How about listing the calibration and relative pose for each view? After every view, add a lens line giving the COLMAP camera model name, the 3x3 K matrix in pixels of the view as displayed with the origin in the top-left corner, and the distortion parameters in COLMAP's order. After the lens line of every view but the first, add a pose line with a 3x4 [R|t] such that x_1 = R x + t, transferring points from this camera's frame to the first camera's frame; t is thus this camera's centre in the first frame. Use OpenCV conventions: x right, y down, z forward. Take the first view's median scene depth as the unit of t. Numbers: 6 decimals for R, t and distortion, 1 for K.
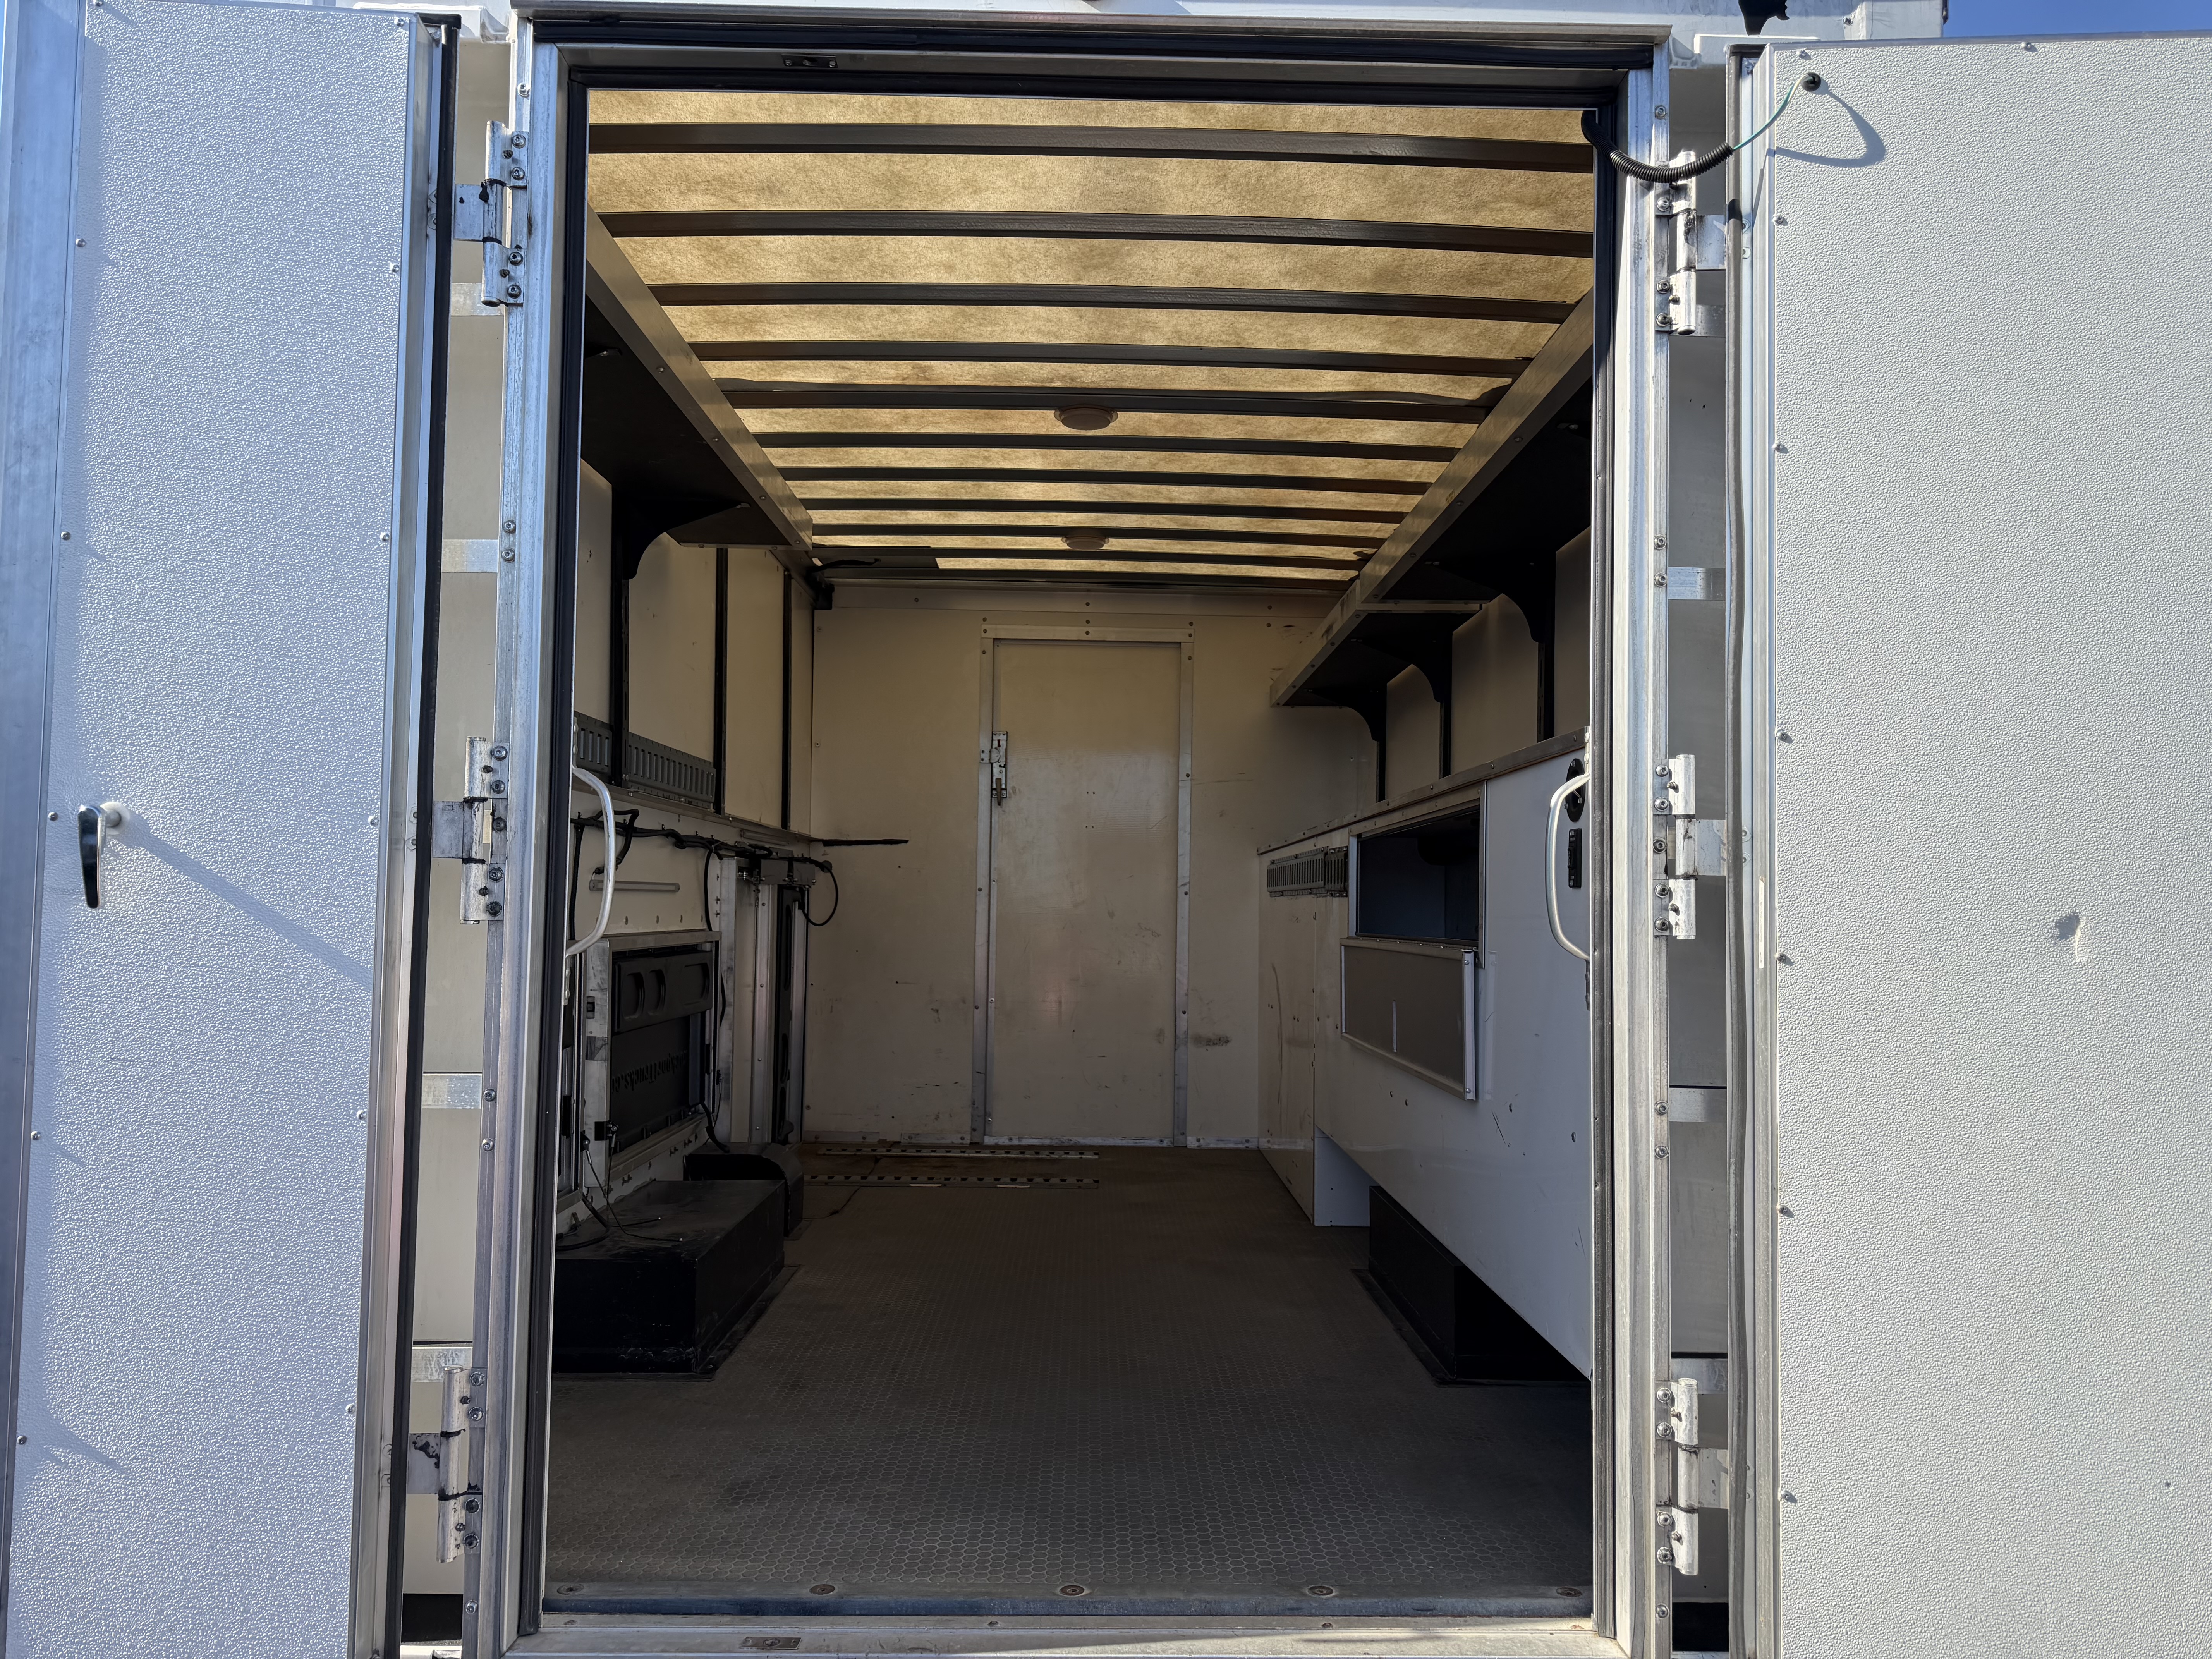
lens RADIAL K [[1550.2, 0, 1100.3], [0, 1550.2, 843.6], [0, 0, 1]] dist [0.076312, -0.106126]
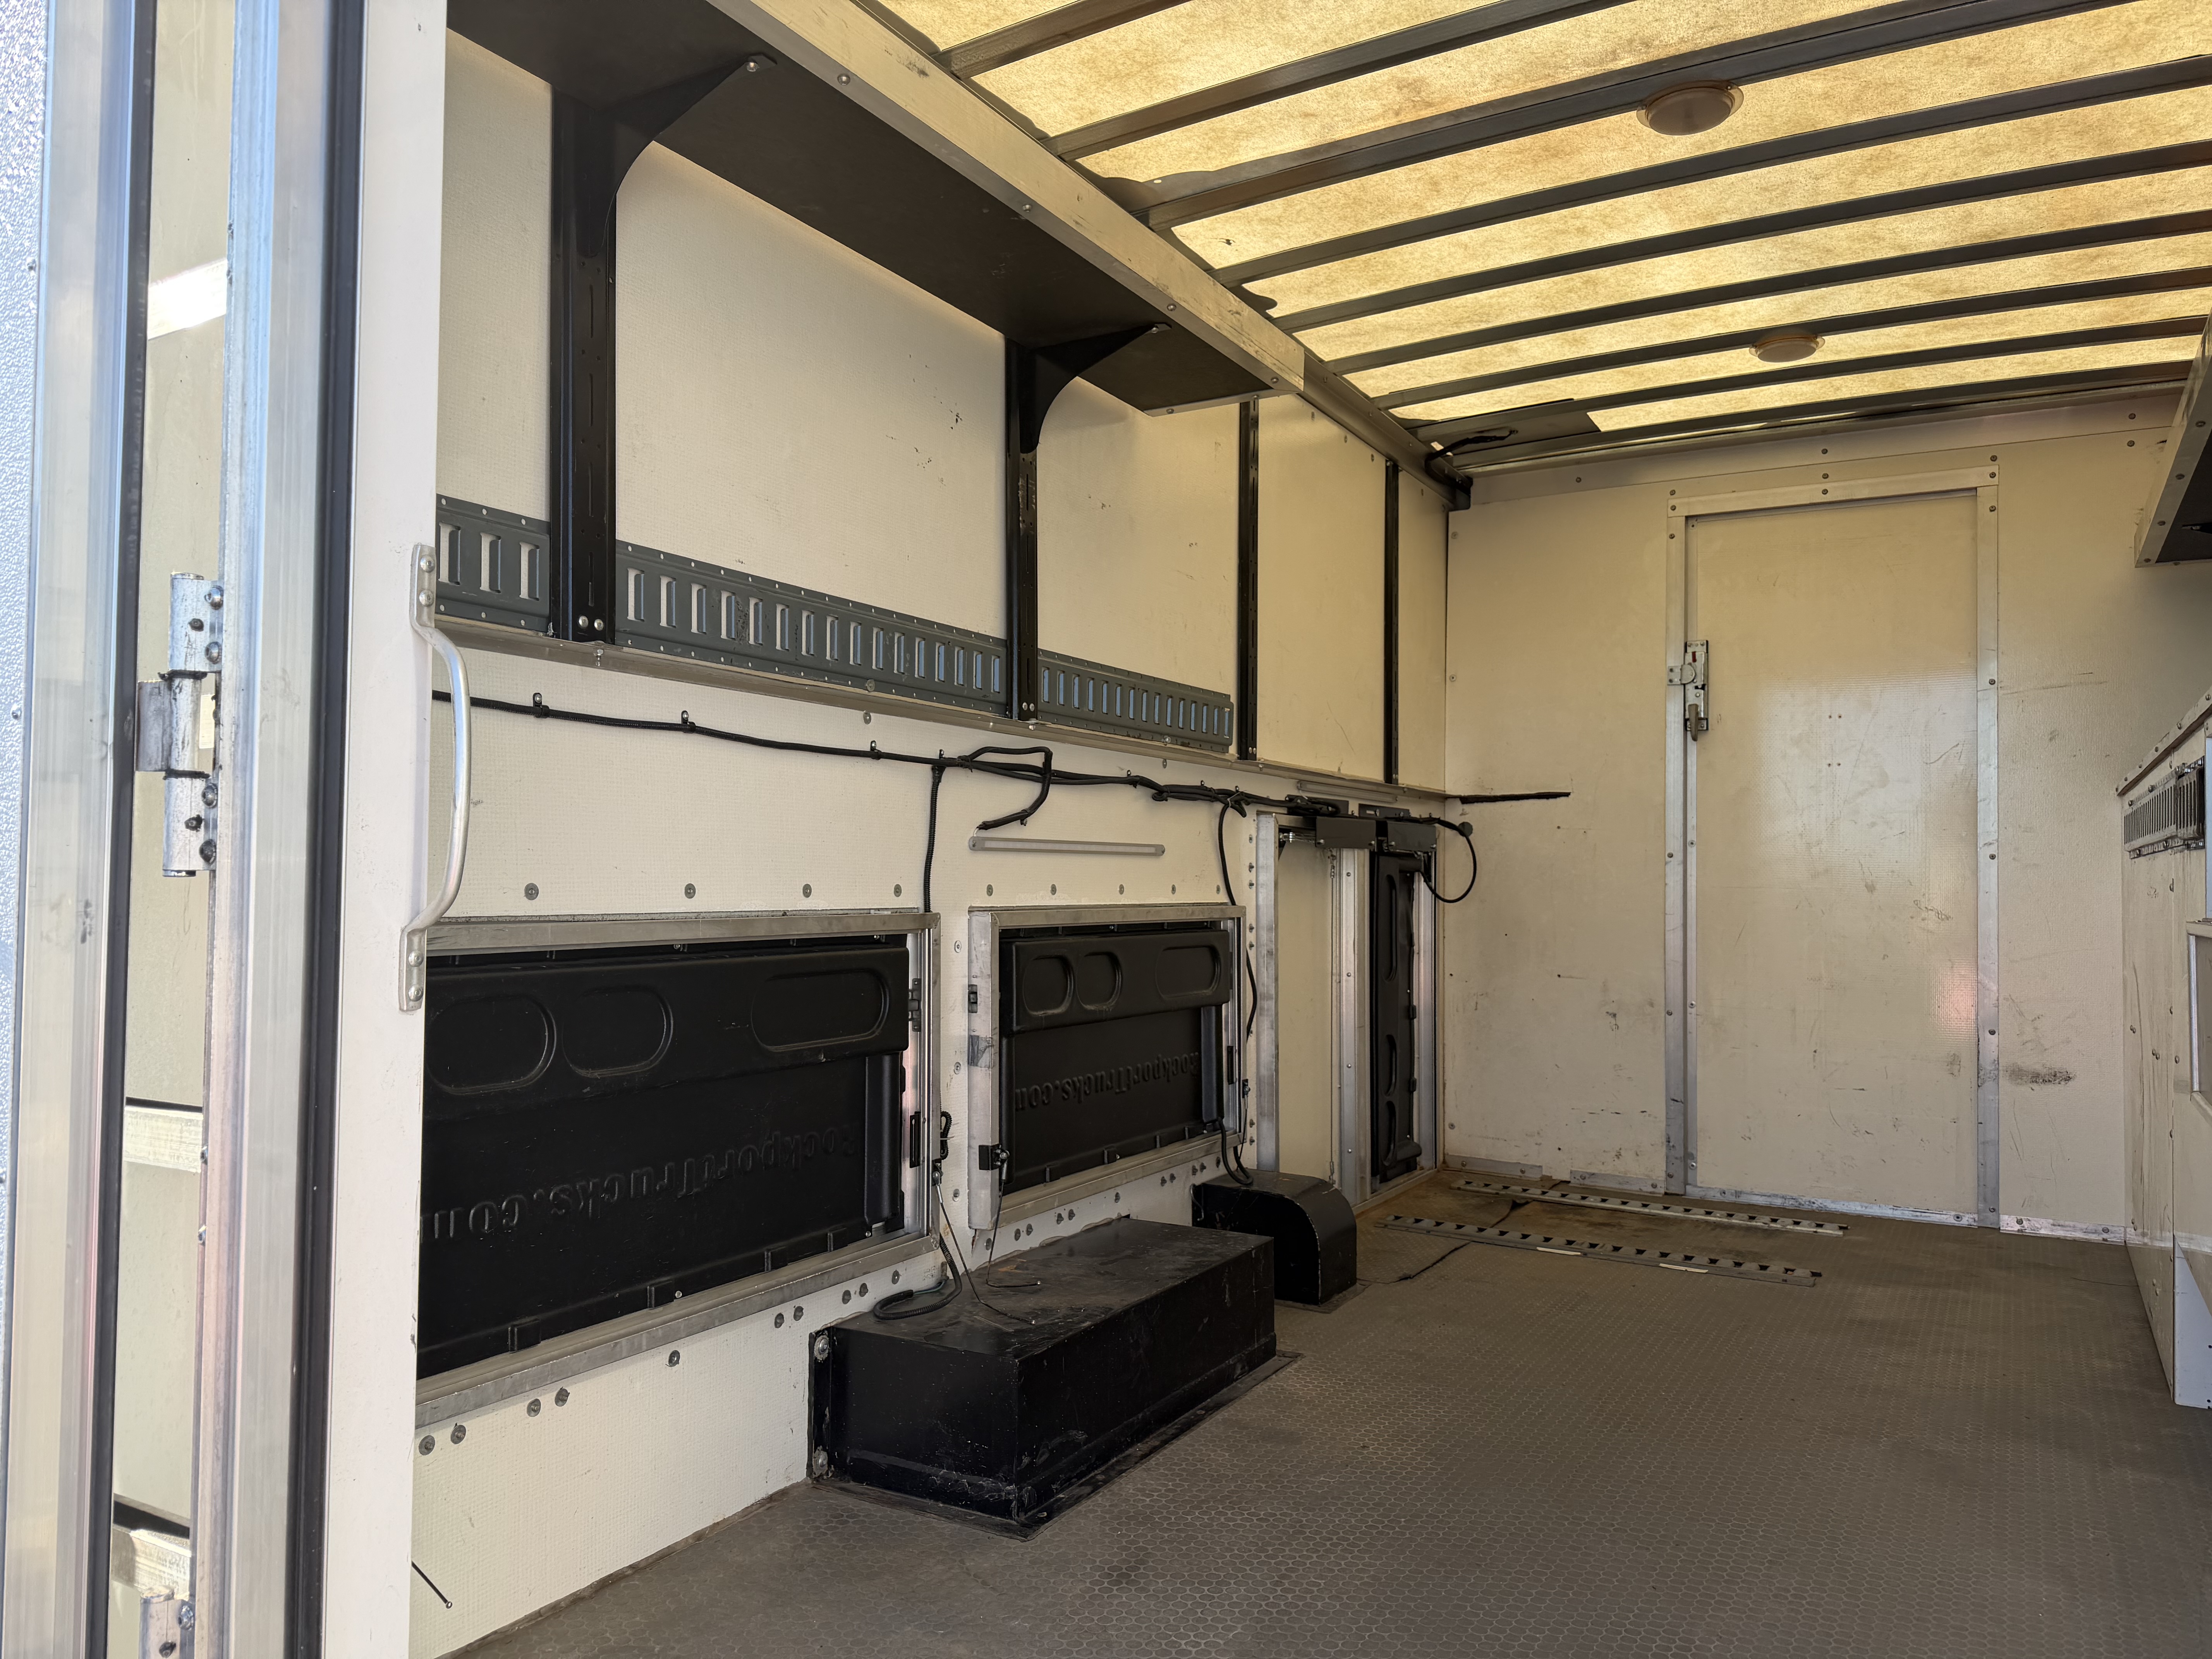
lens RADIAL K [[1550.2, 0, 1100.3], [0, 1550.2, 843.6], [0, 0, 1]] dist [0.076312, -0.106126]
pose [[0.856977, -0.018278, -0.515030, 0.091593], [0.023664, 0.999712, 0.003897, 0.017727], [0.514811, -0.015527, 0.857163, 0.259607]]
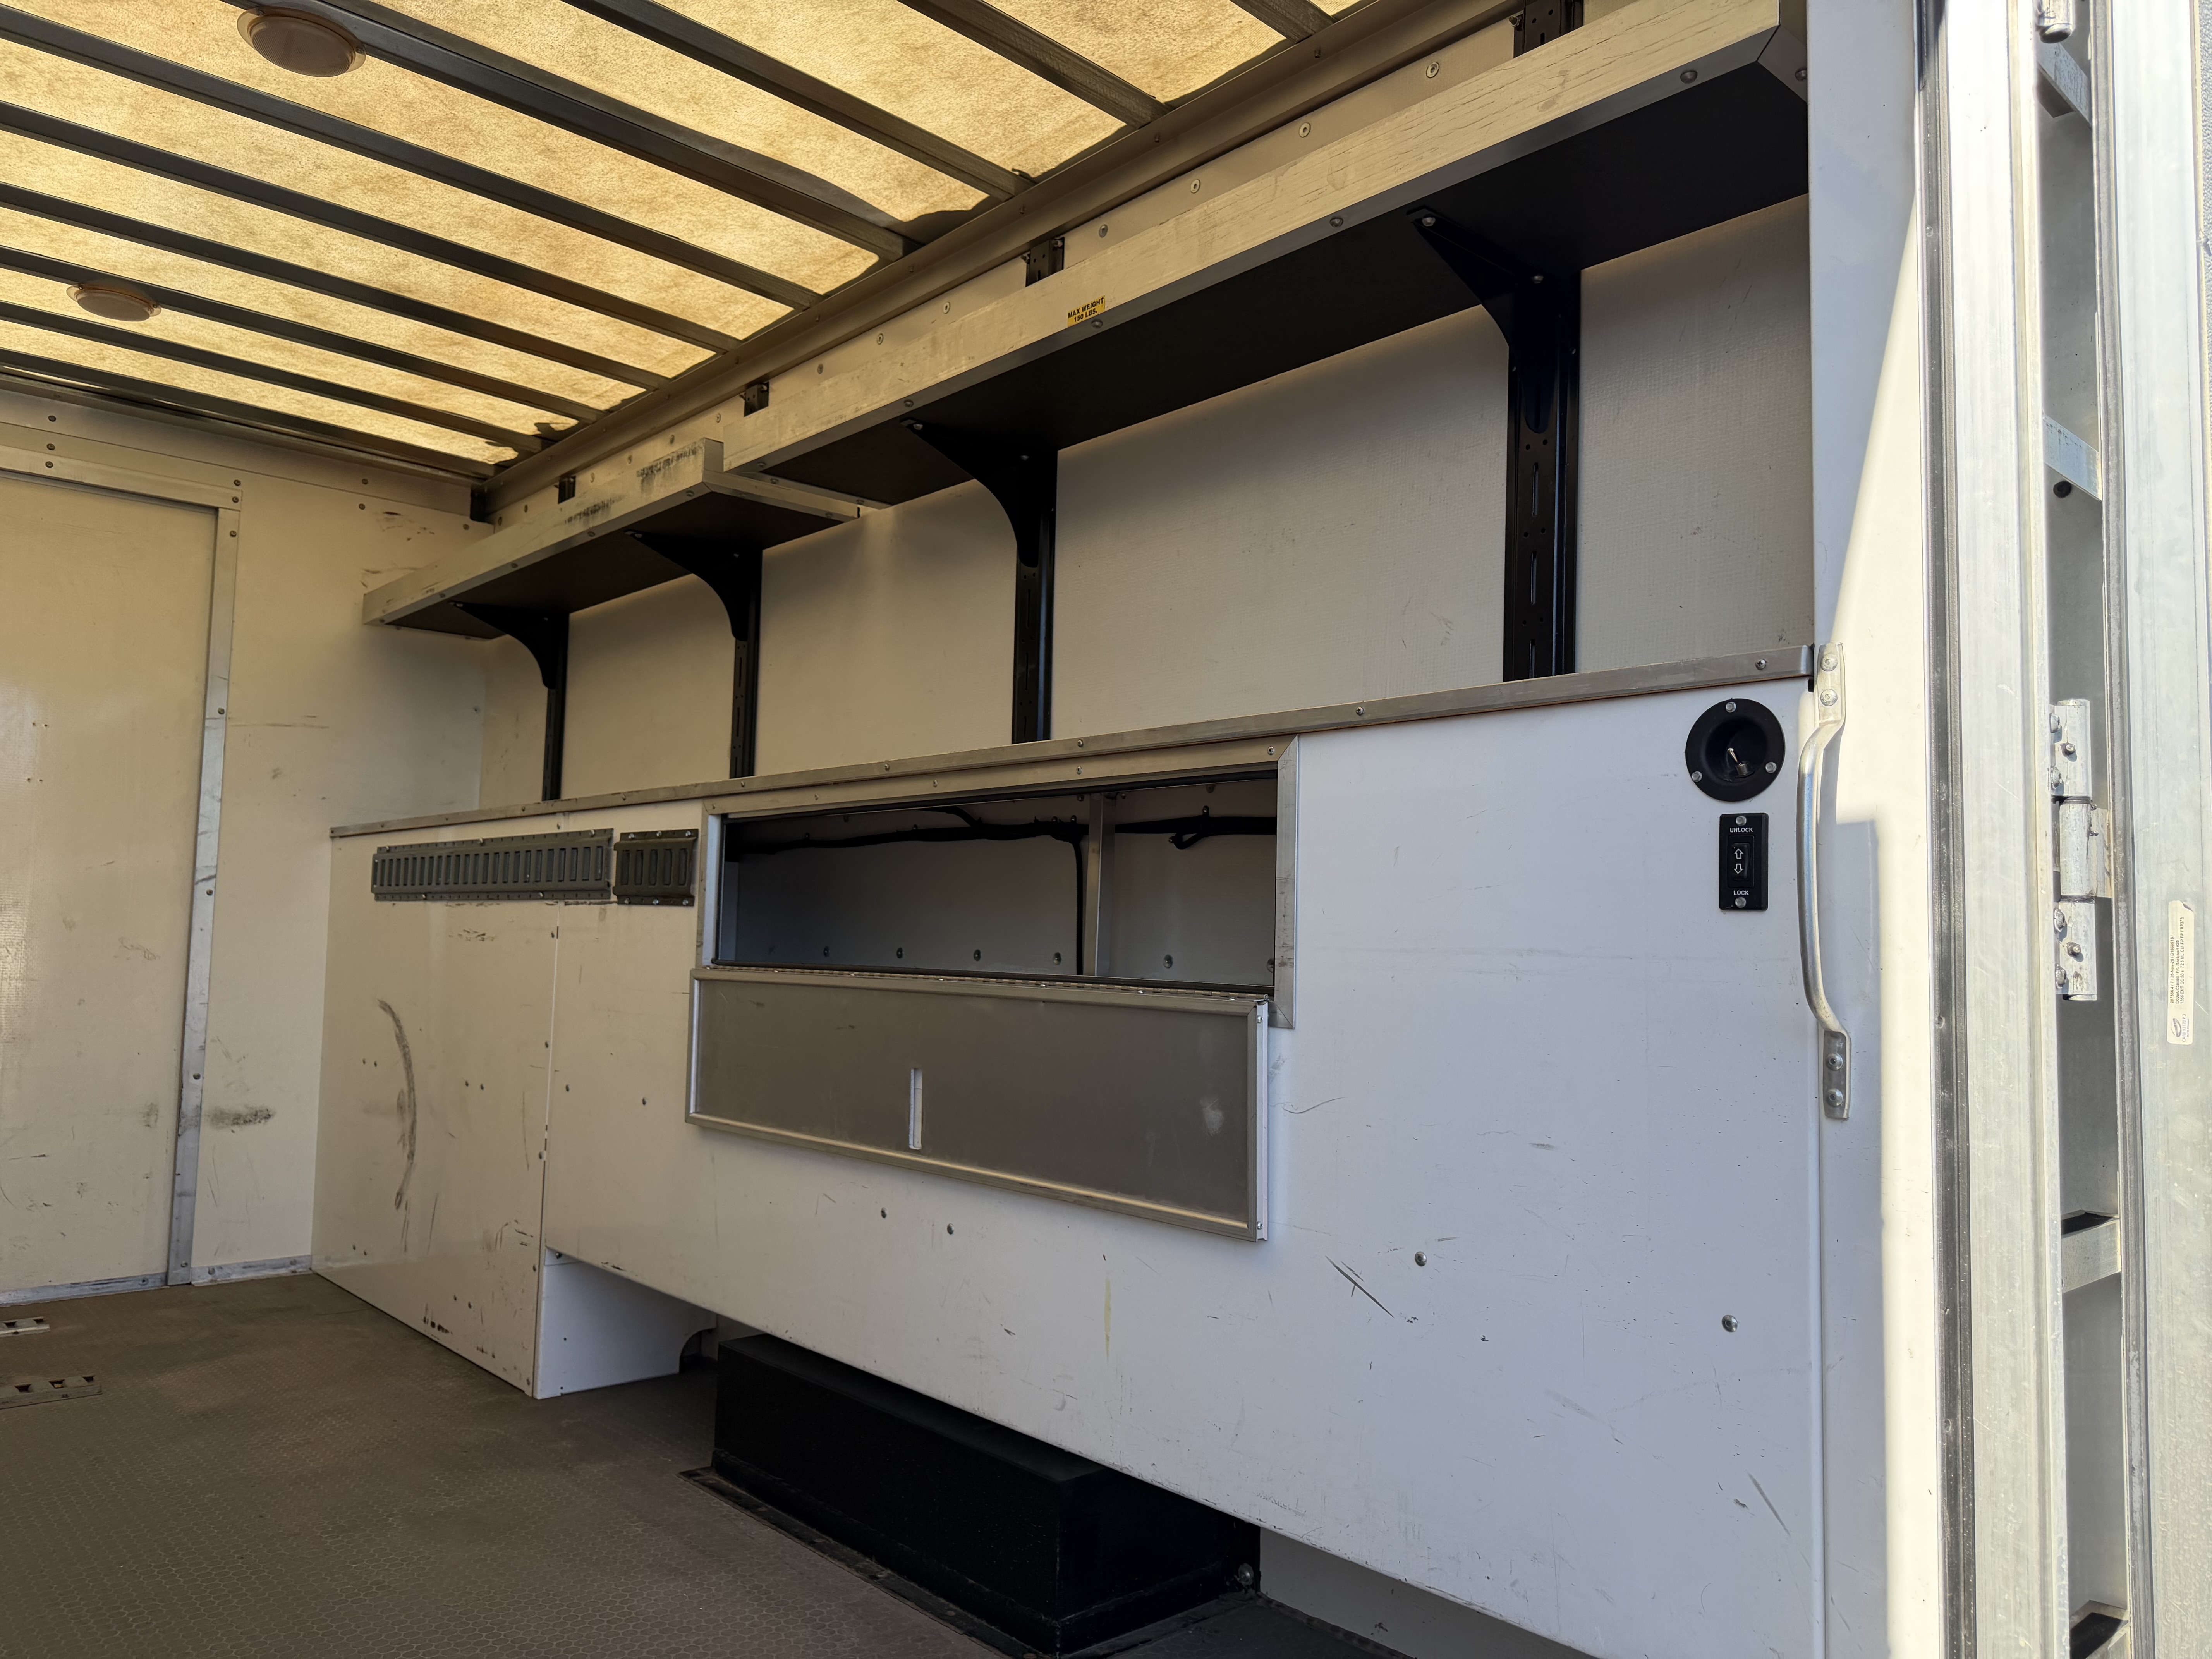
lens RADIAL K [[1560.1, 0, 1106.0], [0, 1560.1, 829.5], [0, 0, 1]] dist [0.033355, -0.043417]
pose [[0.743255, 0.045846, 0.667436, -0.129058], [-0.038443, 0.998928, -0.025805, 0.010001], [-0.667903, -0.006479, 0.744220, 0.318279]]
